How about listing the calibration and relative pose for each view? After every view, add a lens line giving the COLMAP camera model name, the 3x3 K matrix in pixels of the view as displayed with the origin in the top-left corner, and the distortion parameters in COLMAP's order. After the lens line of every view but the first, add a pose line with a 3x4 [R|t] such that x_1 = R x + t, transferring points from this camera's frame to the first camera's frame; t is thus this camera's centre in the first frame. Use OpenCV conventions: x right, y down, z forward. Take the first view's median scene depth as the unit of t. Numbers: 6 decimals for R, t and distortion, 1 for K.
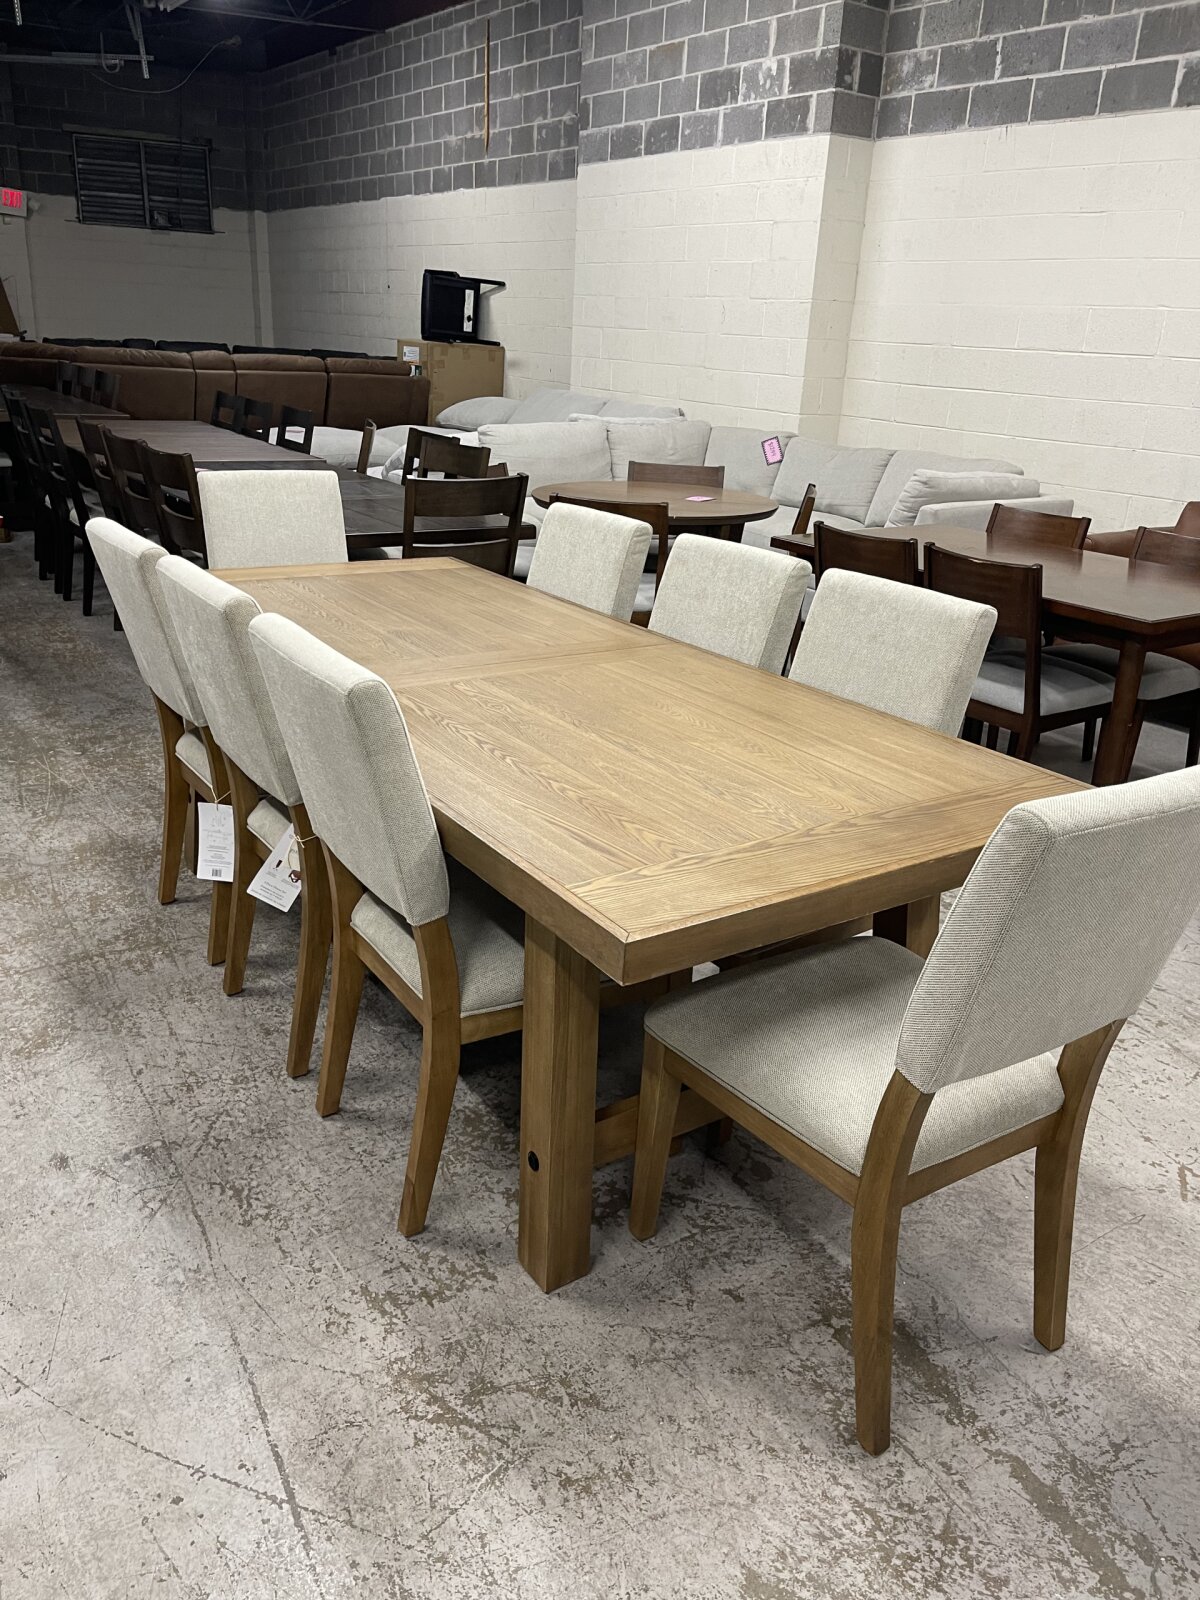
lens RADIAL K [[1203.5, 0, 560.0], [0, 1203.5, 804.0], [0, 0, 1]] dist [0.011272, -0.003093]
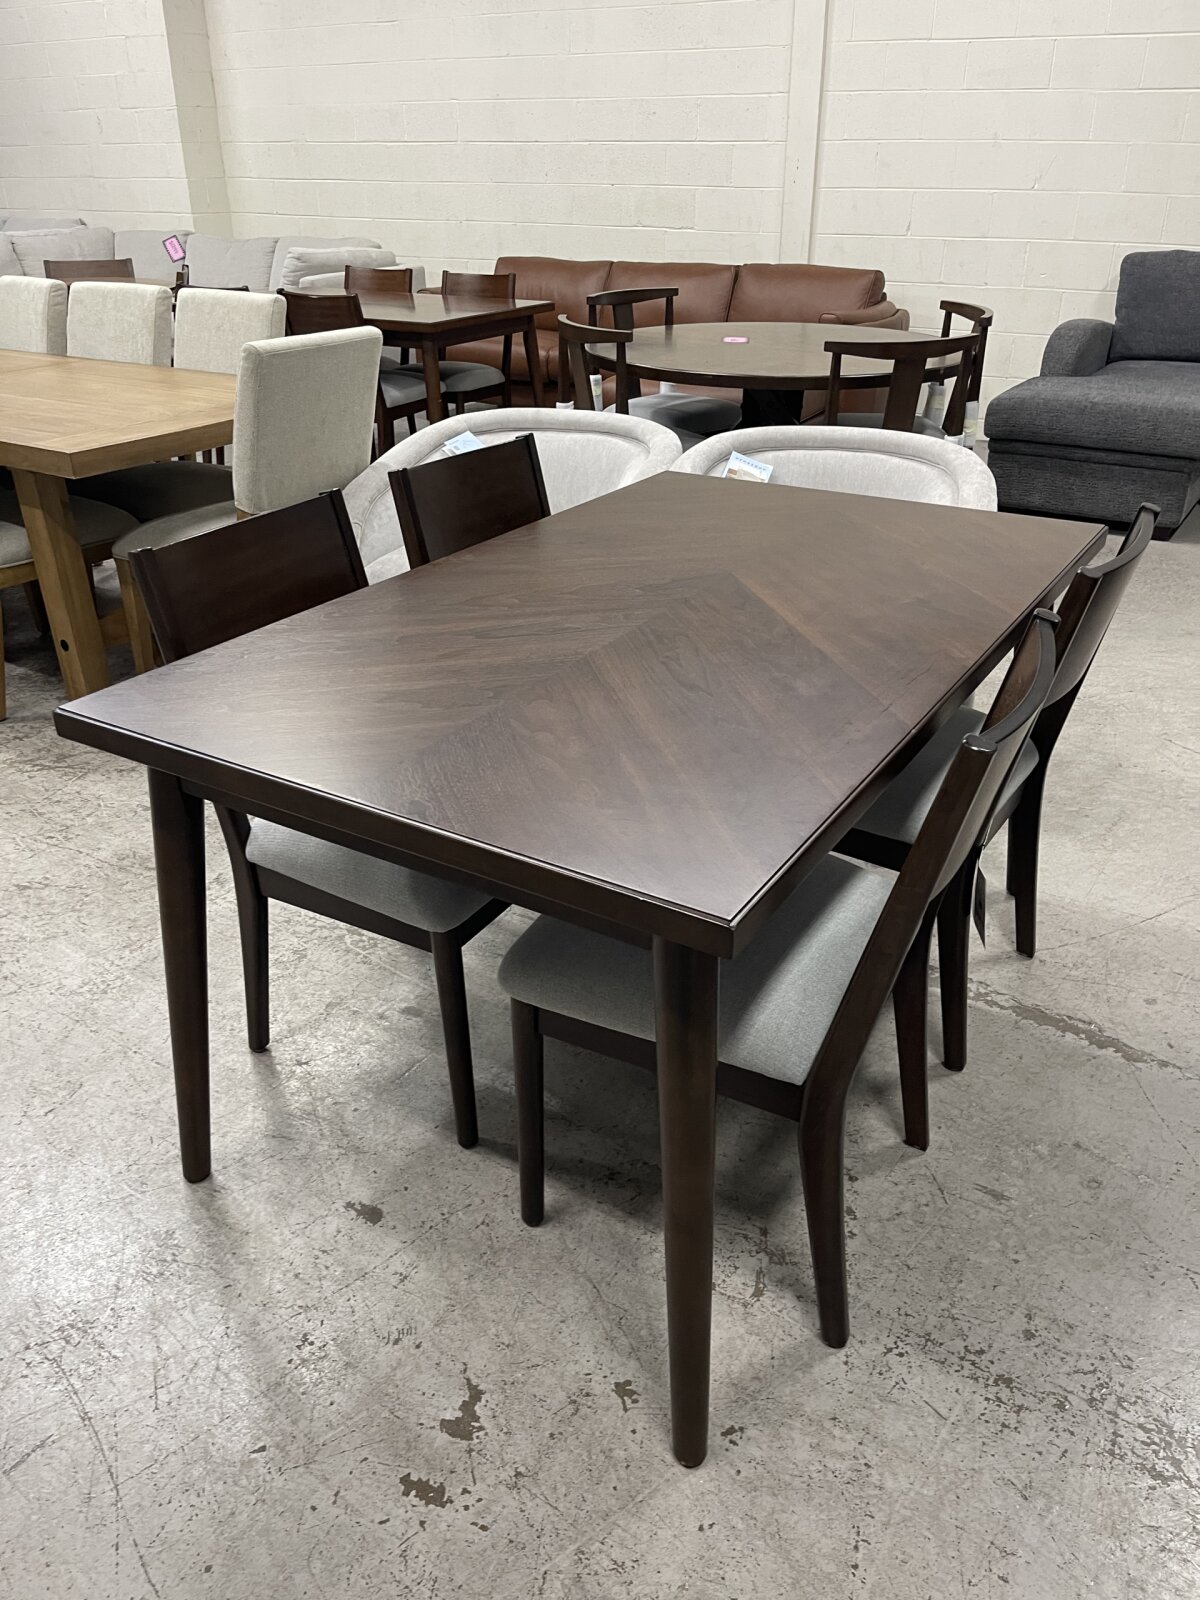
lens RADIAL K [[1178.3, 0, 600.0], [0, 1178.3, 800.0], [0, 0, 1]] dist [0.059688, -0.102785]
pose [[0.895675, -0.249903, 0.367852, -0.003939], [0.199738, 0.965110, 0.169317, 0.093168], [-0.397331, -0.078179, 0.914339, -0.206880]]
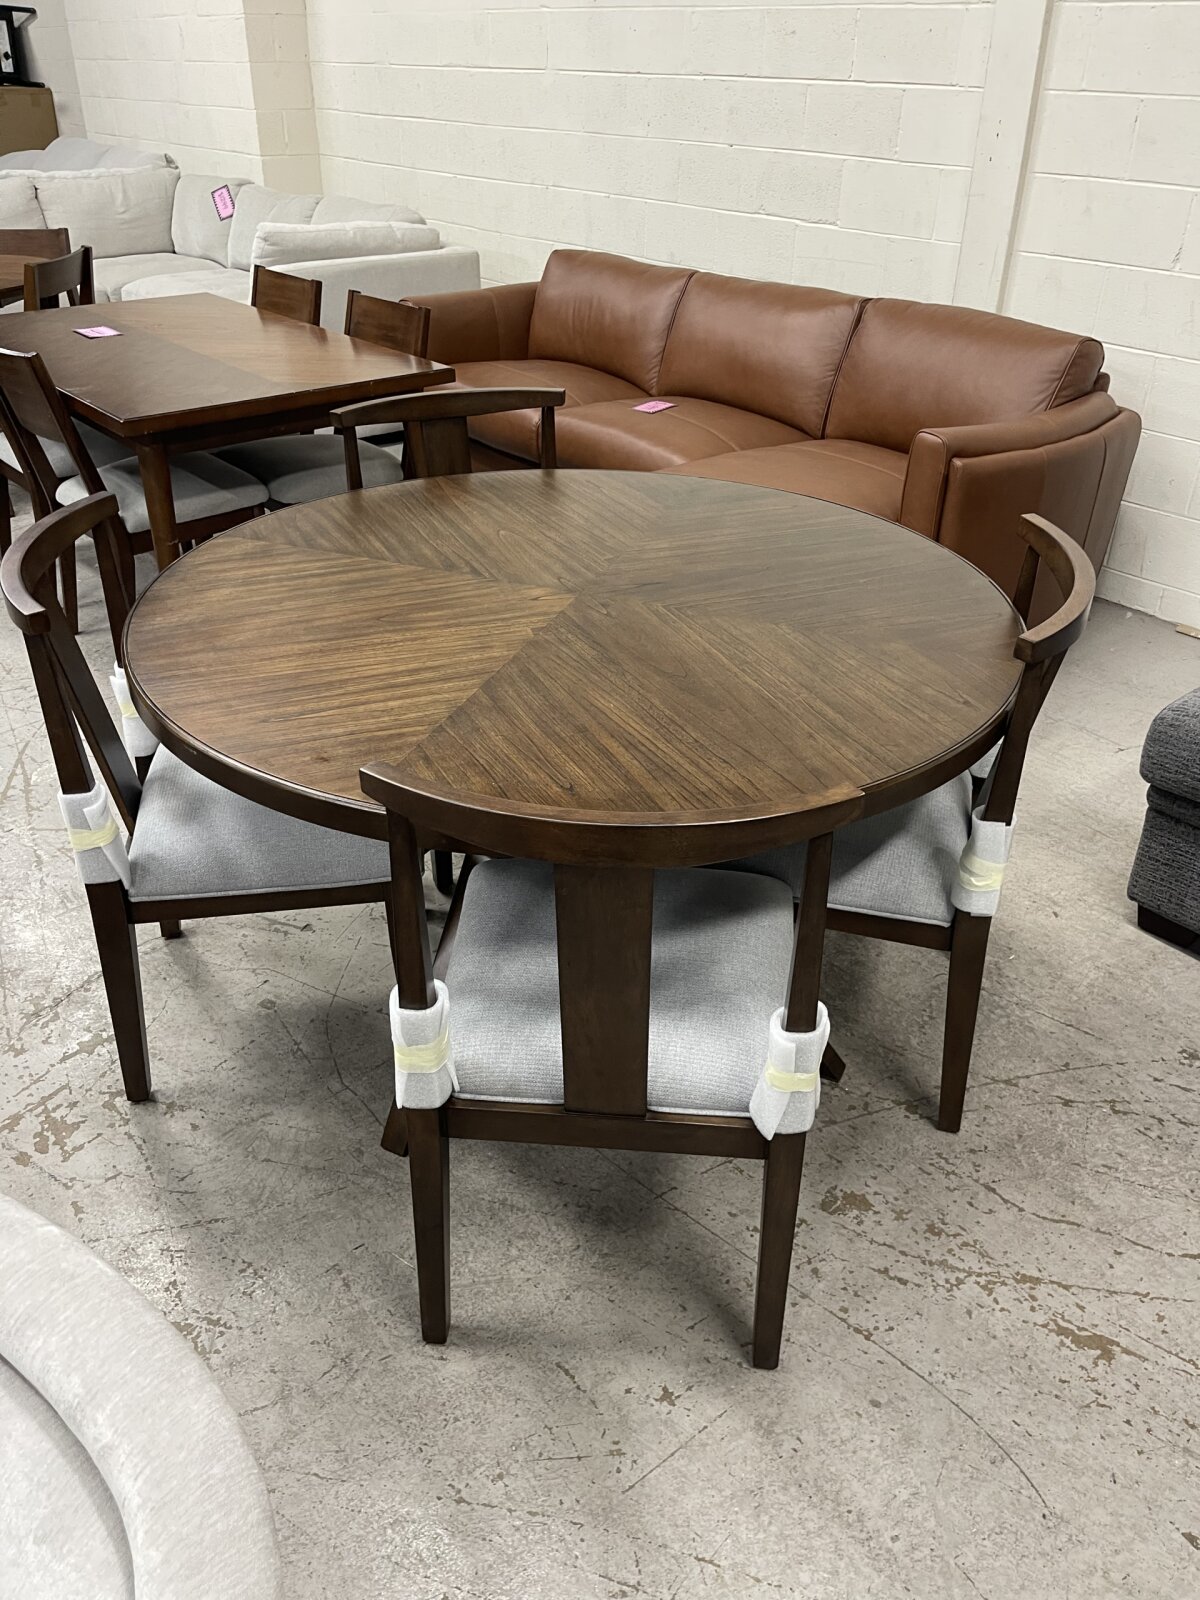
lens RADIAL K [[1178.3, 0, 600.0], [0, 1178.3, 800.0], [0, 0, 1]] dist [0.059688, -0.102785]
pose [[0.990715, -0.097732, 0.094508, 0.318521], [0.078369, 0.978570, 0.190418, -0.011527], [-0.111092, -0.181244, 0.977143, 0.048840]]
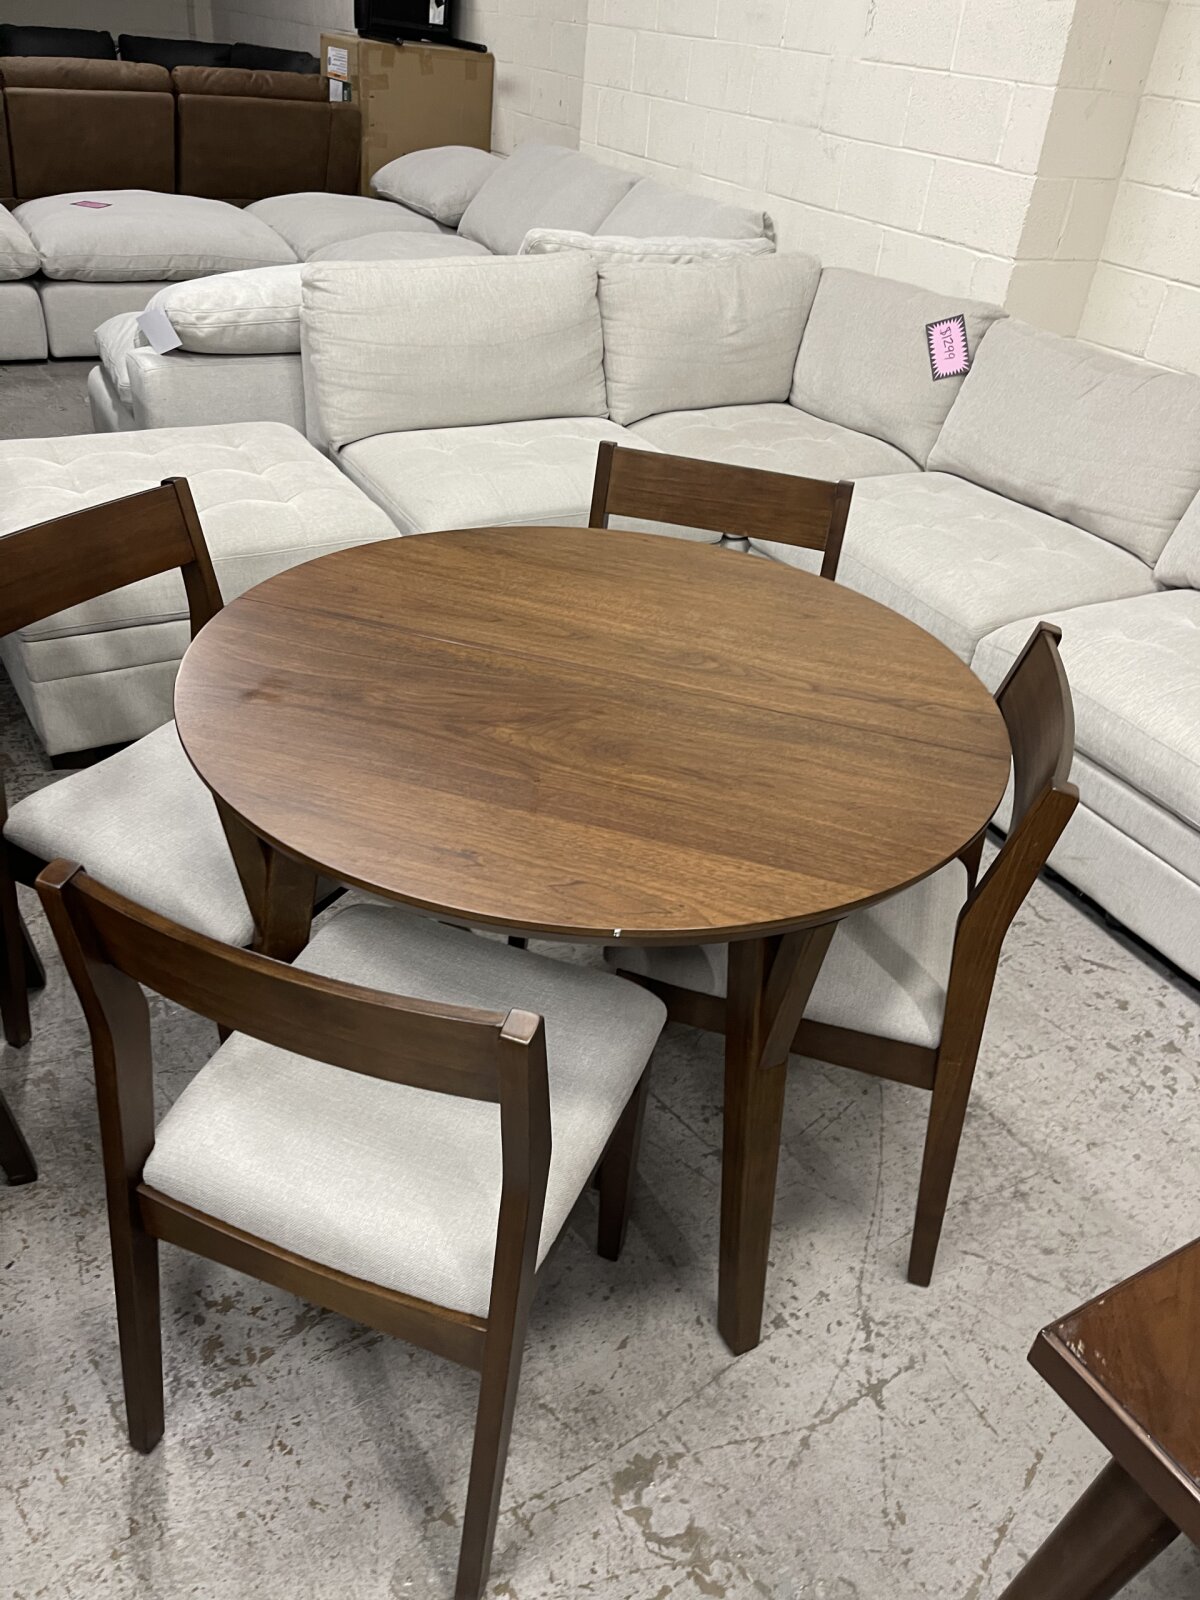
lens RADIAL K [[1178.3, 0, 600.0], [0, 1178.3, 800.0], [0, 0, 1]] dist [0.059688, -0.102785]
pose [[0.997735, 0.063106, -0.023279, 0.064109], [-0.056962, 0.976783, 0.206519, -0.207790], [0.035771, -0.204726, 0.978166, 0.509547]]
